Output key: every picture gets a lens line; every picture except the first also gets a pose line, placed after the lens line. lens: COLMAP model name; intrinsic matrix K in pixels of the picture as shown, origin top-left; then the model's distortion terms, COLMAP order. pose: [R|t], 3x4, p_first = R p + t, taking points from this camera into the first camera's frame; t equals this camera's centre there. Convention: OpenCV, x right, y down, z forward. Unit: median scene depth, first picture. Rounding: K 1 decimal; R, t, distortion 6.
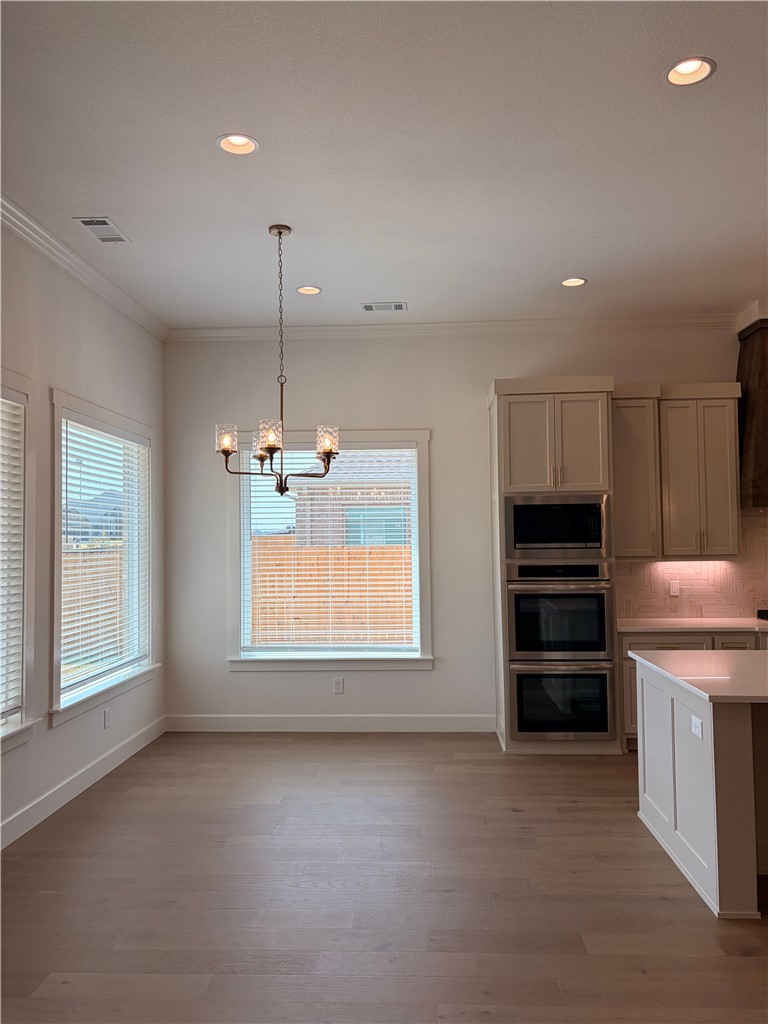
lens RADIAL K [[776.0, 0, 384.2], [0, 776.0, 511.7], [0, 0, 1]] dist [0.000799, 0.000149]
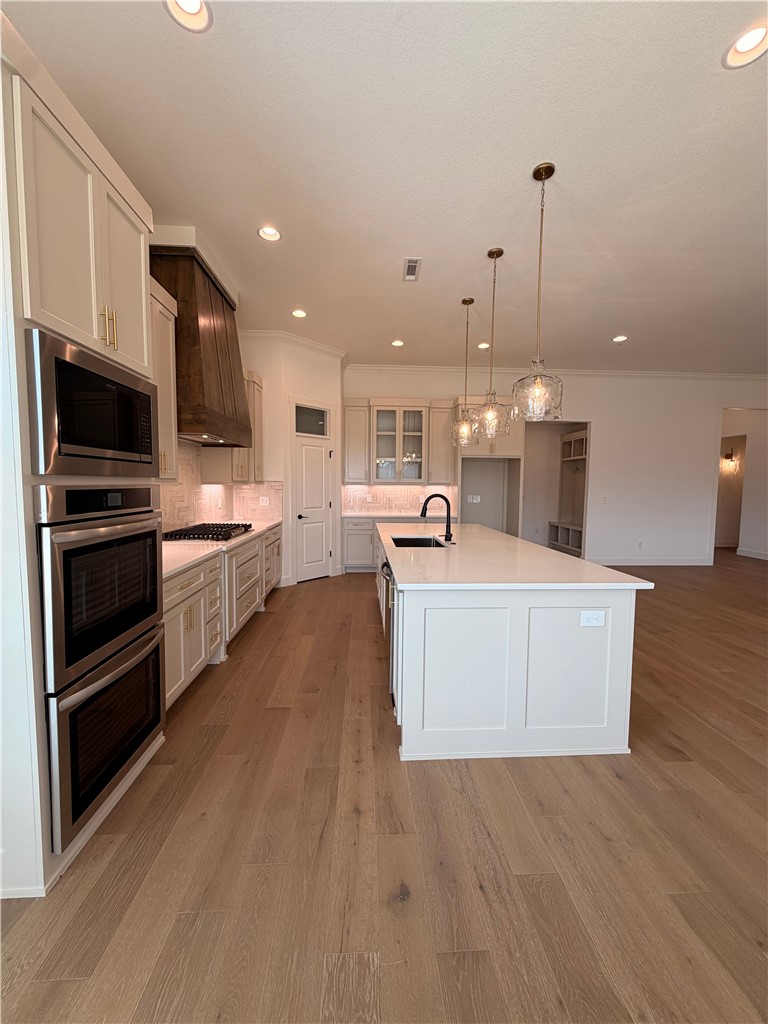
lens RADIAL K [[407.6, 0, 384.1], [0, 407.6, 510.4], [0, 0, 1]] dist [-0.000809, 0.001278]
pose [[-0.107420, -0.057874, 0.992528, -0.120471], [-0.047689, 0.997455, 0.053000, 0.073940], [-0.993069, -0.041640, -0.109906, 1.045103]]
